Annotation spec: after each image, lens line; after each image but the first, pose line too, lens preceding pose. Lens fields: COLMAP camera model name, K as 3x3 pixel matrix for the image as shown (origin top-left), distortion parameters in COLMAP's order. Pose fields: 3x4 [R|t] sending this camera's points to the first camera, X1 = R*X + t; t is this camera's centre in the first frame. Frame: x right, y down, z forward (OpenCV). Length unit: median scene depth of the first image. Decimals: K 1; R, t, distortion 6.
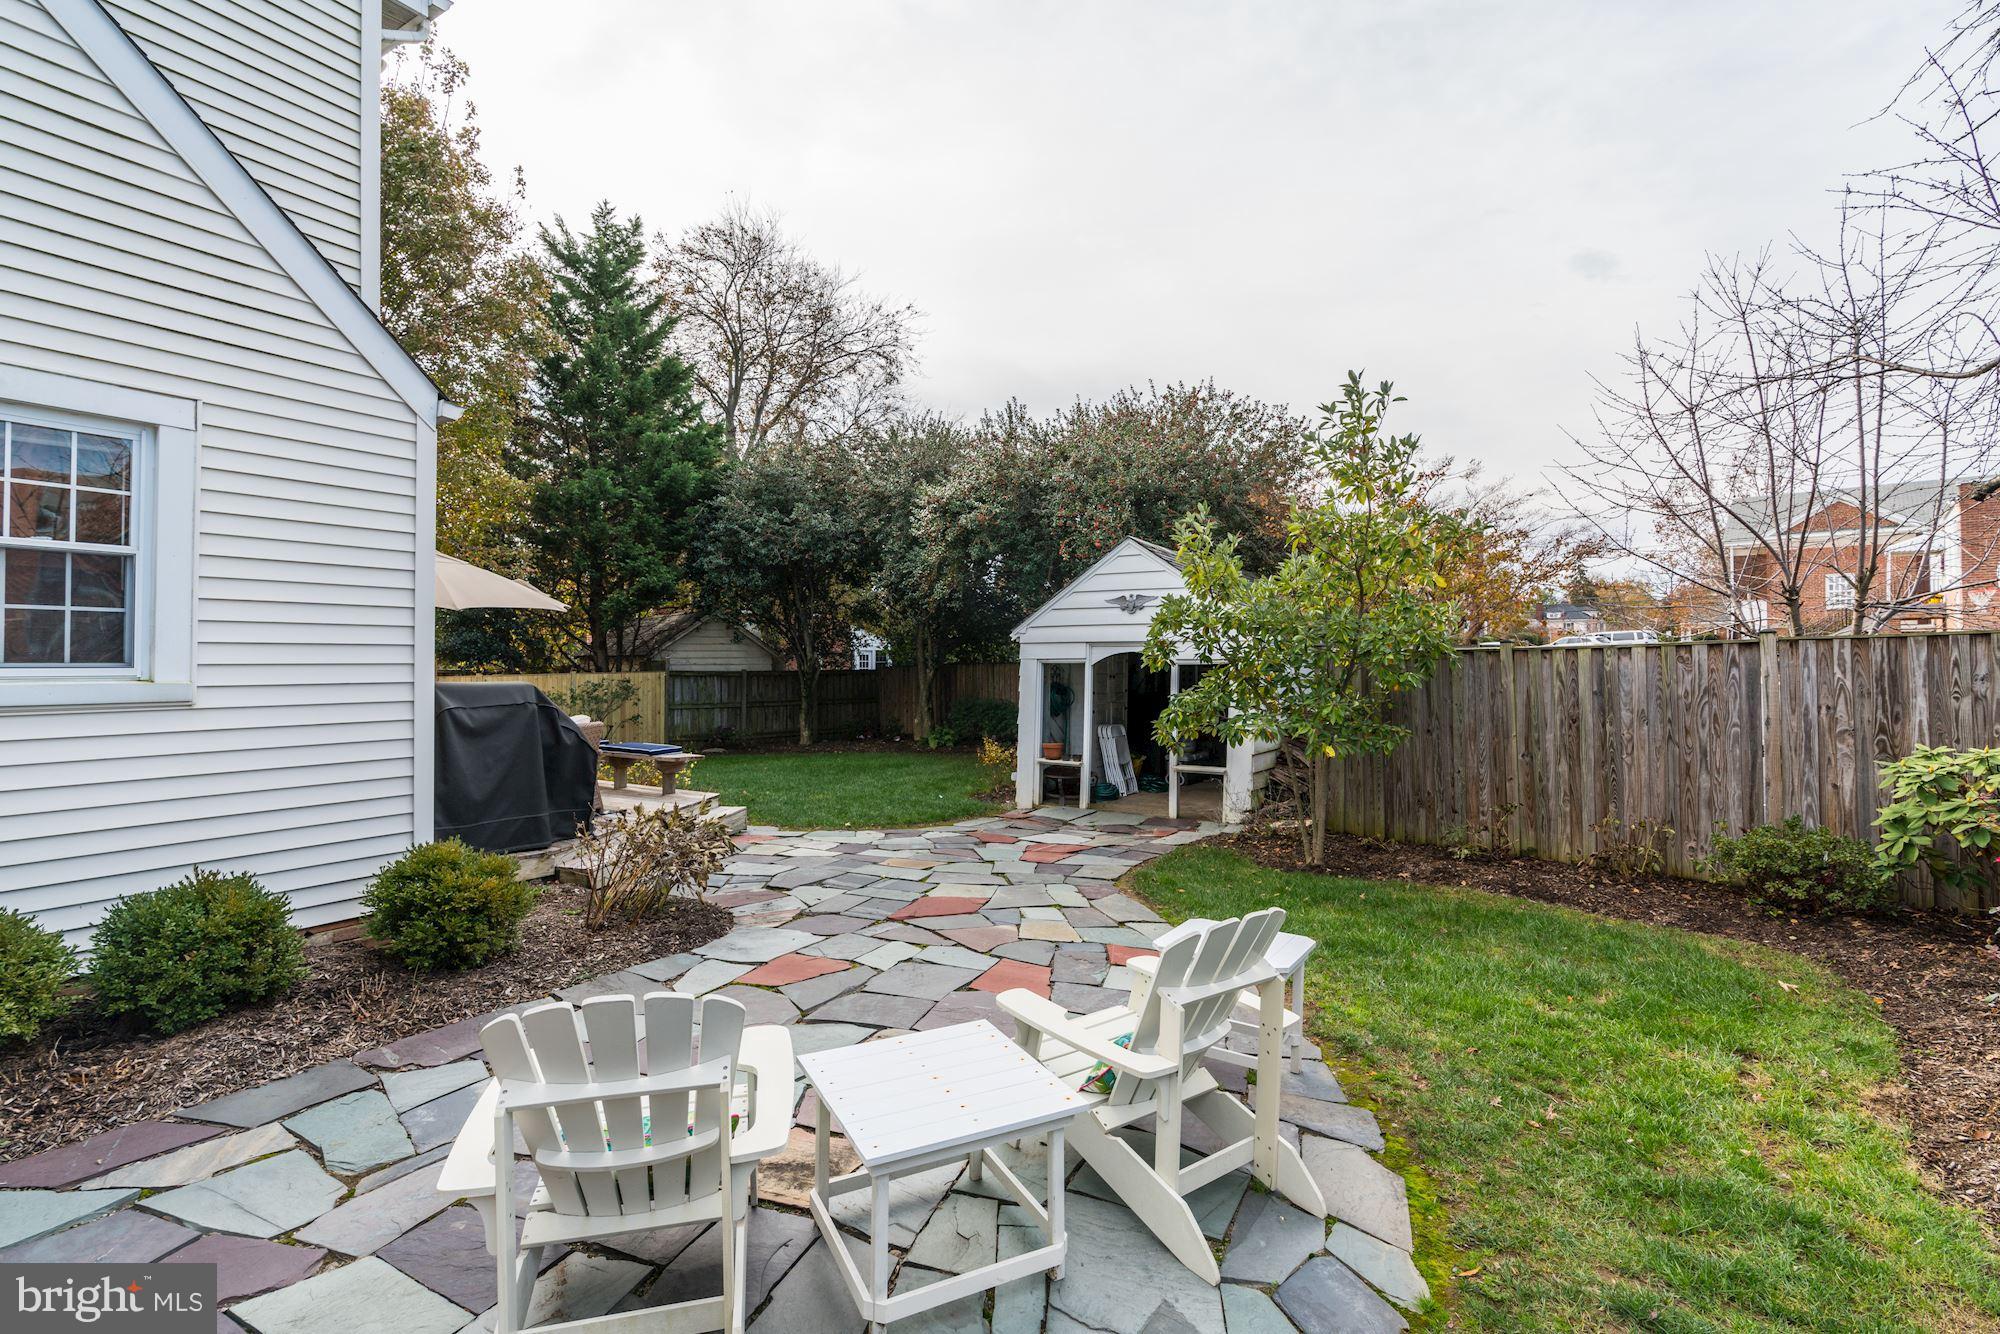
lens RADIAL K [[924.8, 0, 981.8], [0, 924.8, 640.7], [0, 0, 1]] dist [-0.003652, 0.003302]
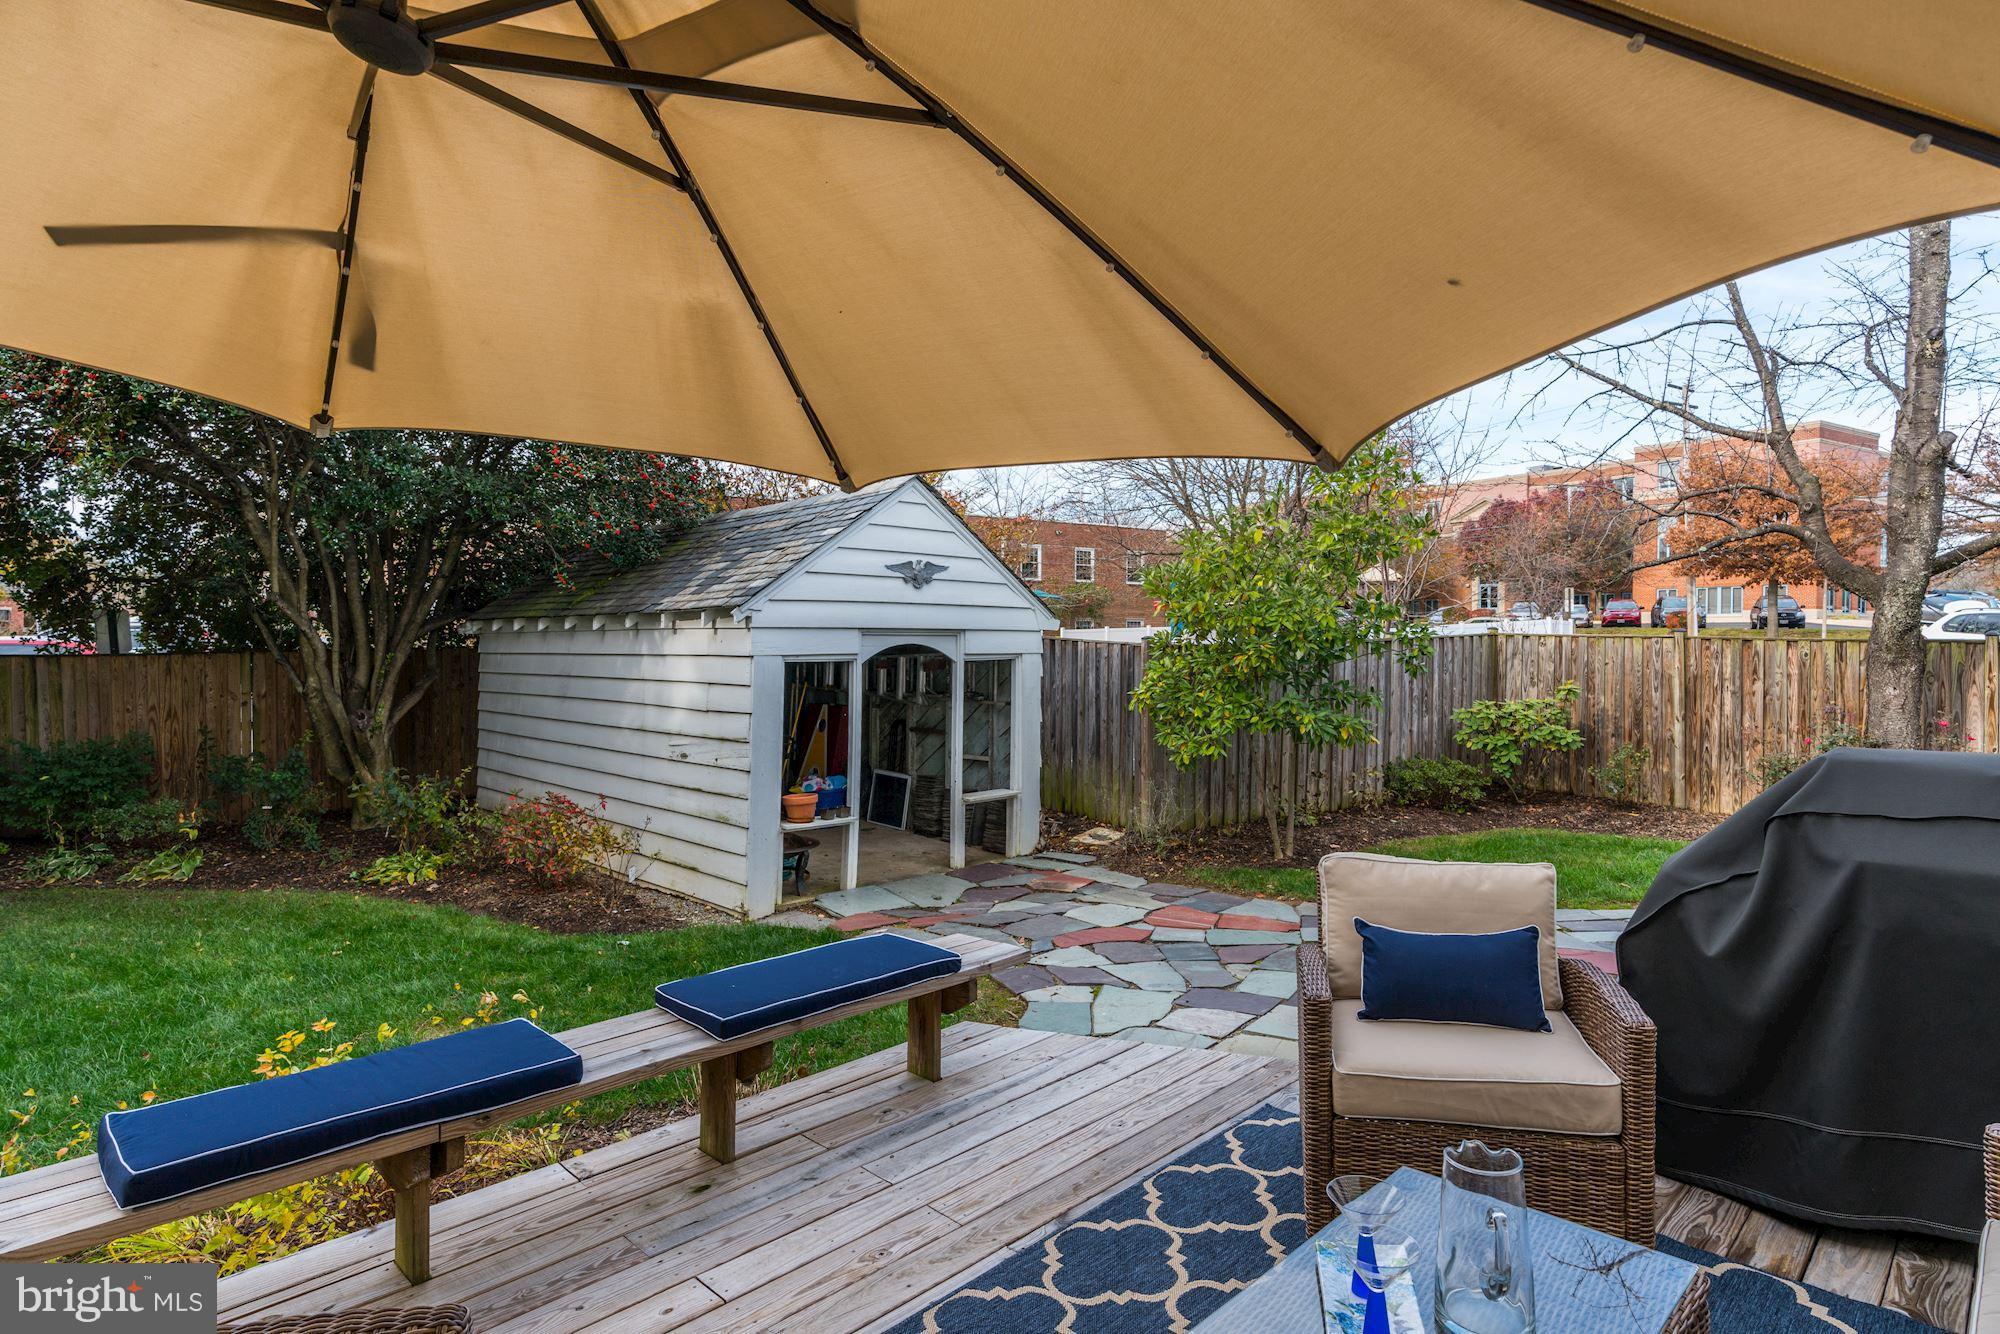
lens RADIAL K [[1091.8, 0, 1004.7], [0, 1091.8, 661.5], [0, 0, 1]] dist [0.001626, 0.002276]
pose [[0.179523, -0.021245, 0.983524, -0.379224], [-0.023497, 0.999389, 0.025877, 0.001410], [-0.983473, -0.027755, 0.178914, 0.476997]]
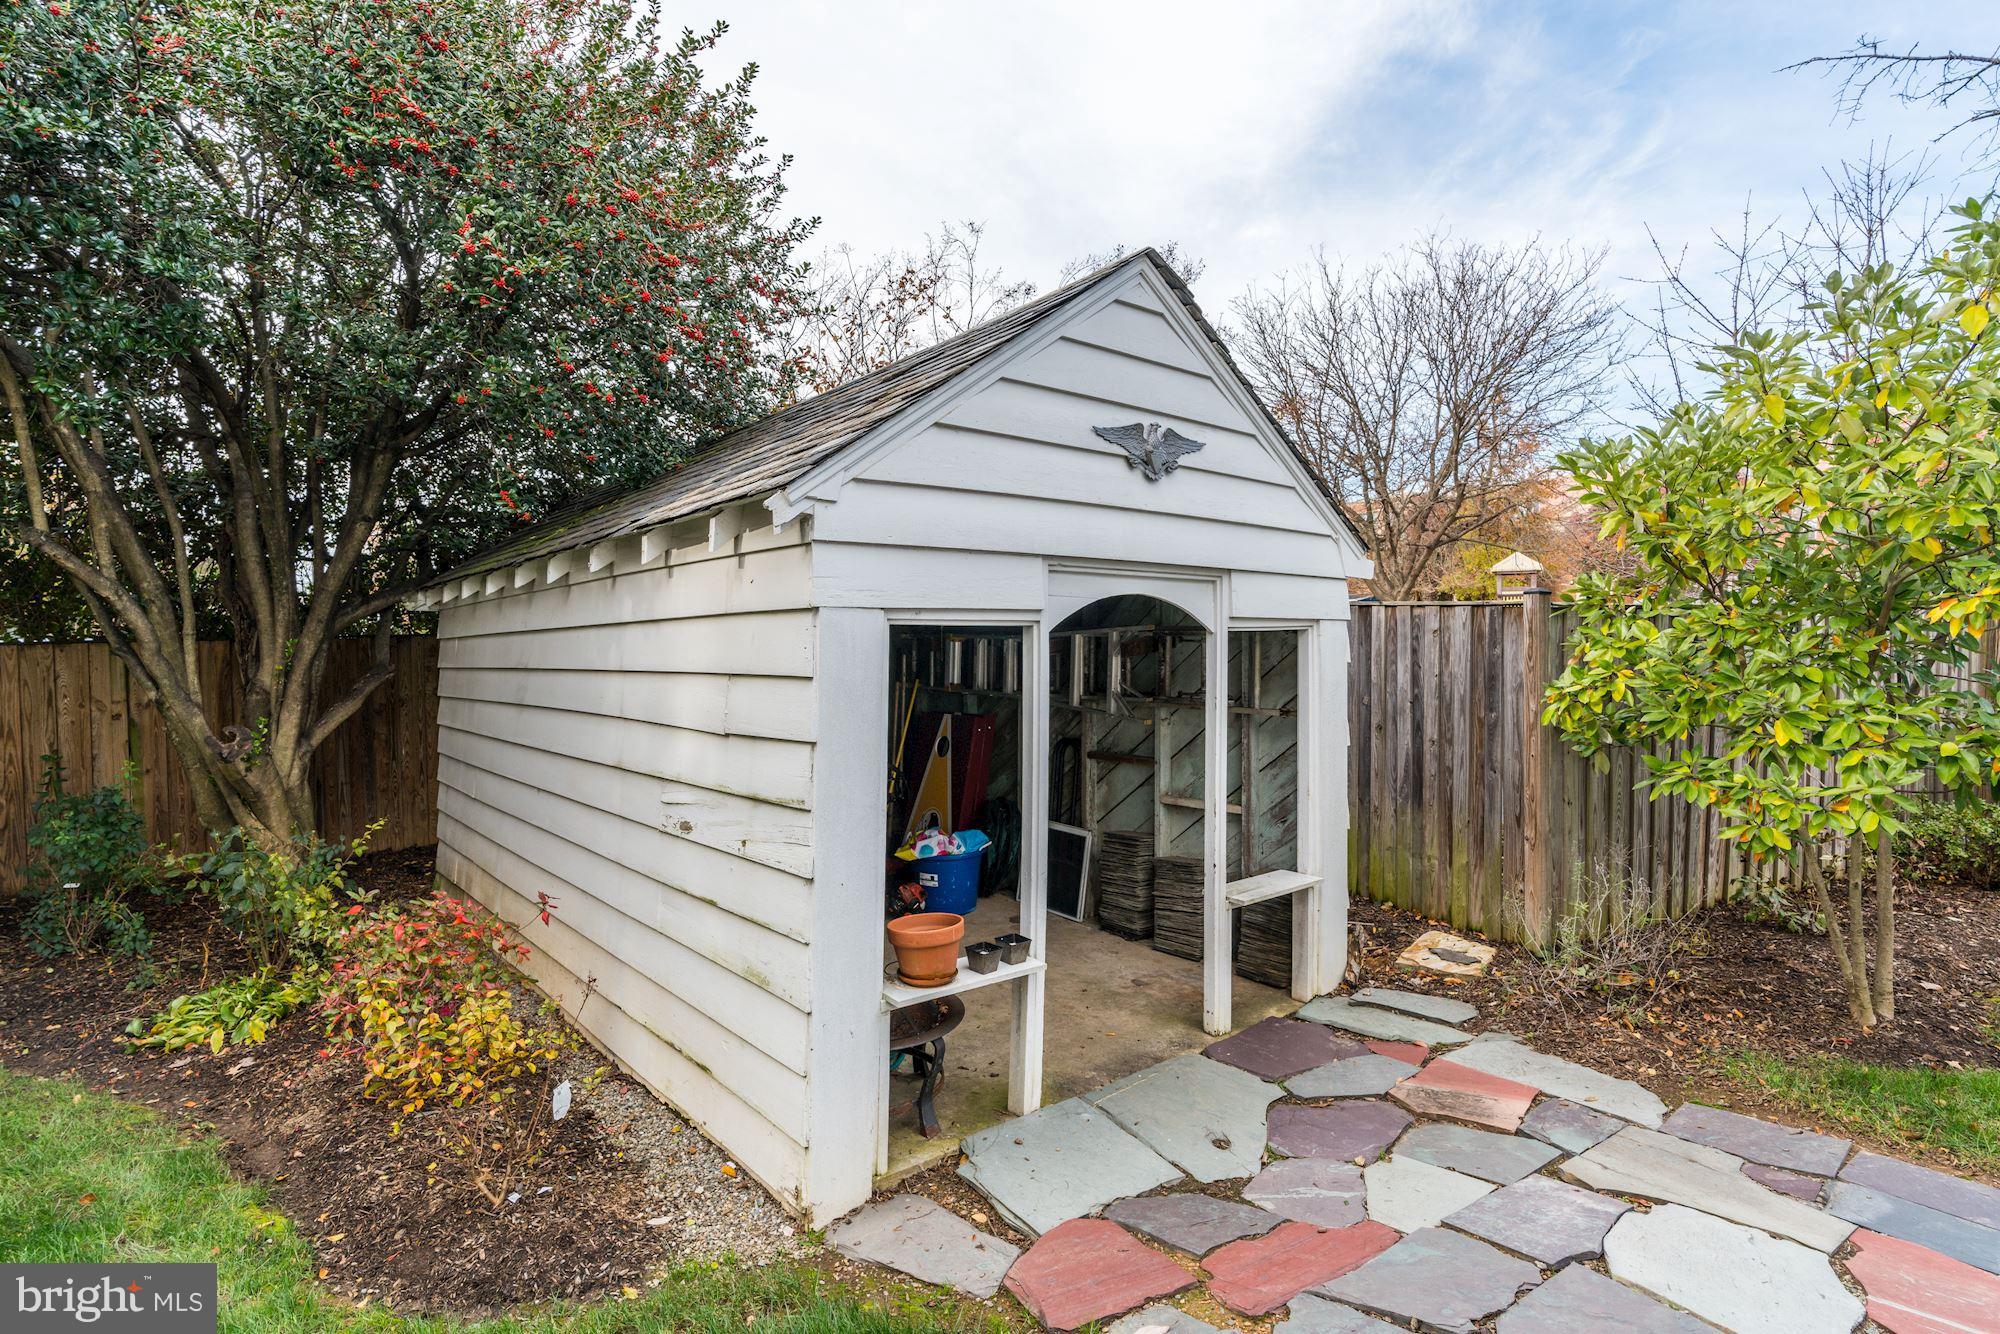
lens RADIAL K [[994.7, 0, 992.7], [0, 994.7, 669.3], [0, 0, 1]] dist [-0.005849, 0.007354]
pose [[0.261375, -0.023982, 0.964939, -0.126582], [-0.012395, 0.999525, 0.028199, 0.017901], [-0.965158, -0.019331, 0.260954, 0.579659]]
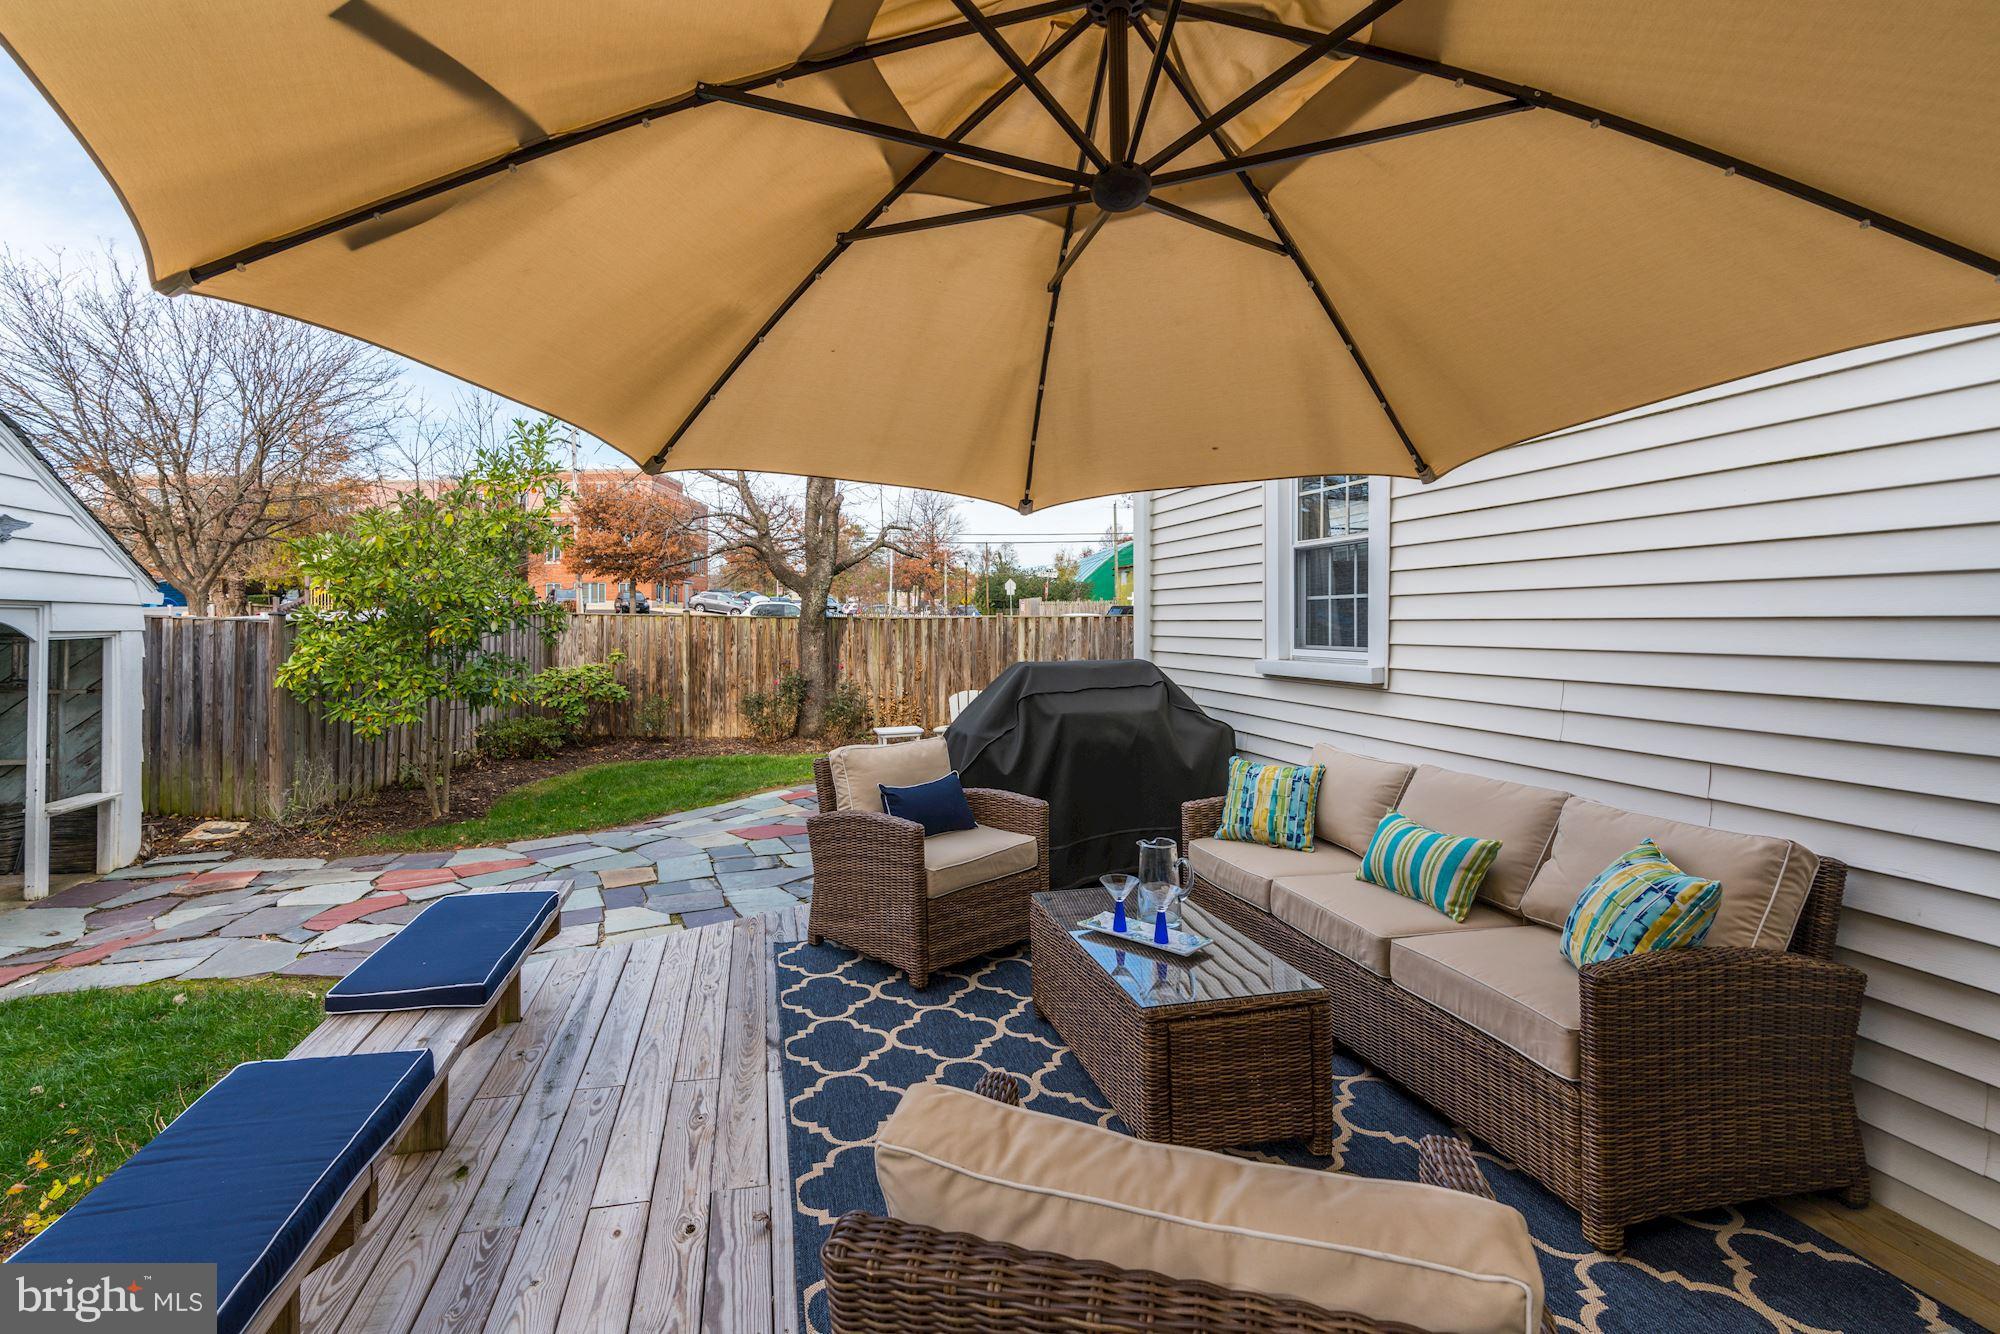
lens RADIAL K [[924.8, 0, 940.6], [0, 924.8, 615.4], [0, 0, 1]] dist [-0.003652, 0.003302]
pose [[-0.712770, 0.006408, 0.701368, -0.369139], [-0.013892, 0.999633, -0.023251, 0.008890], [-0.701260, -0.026316, -0.712420, 0.600451]]
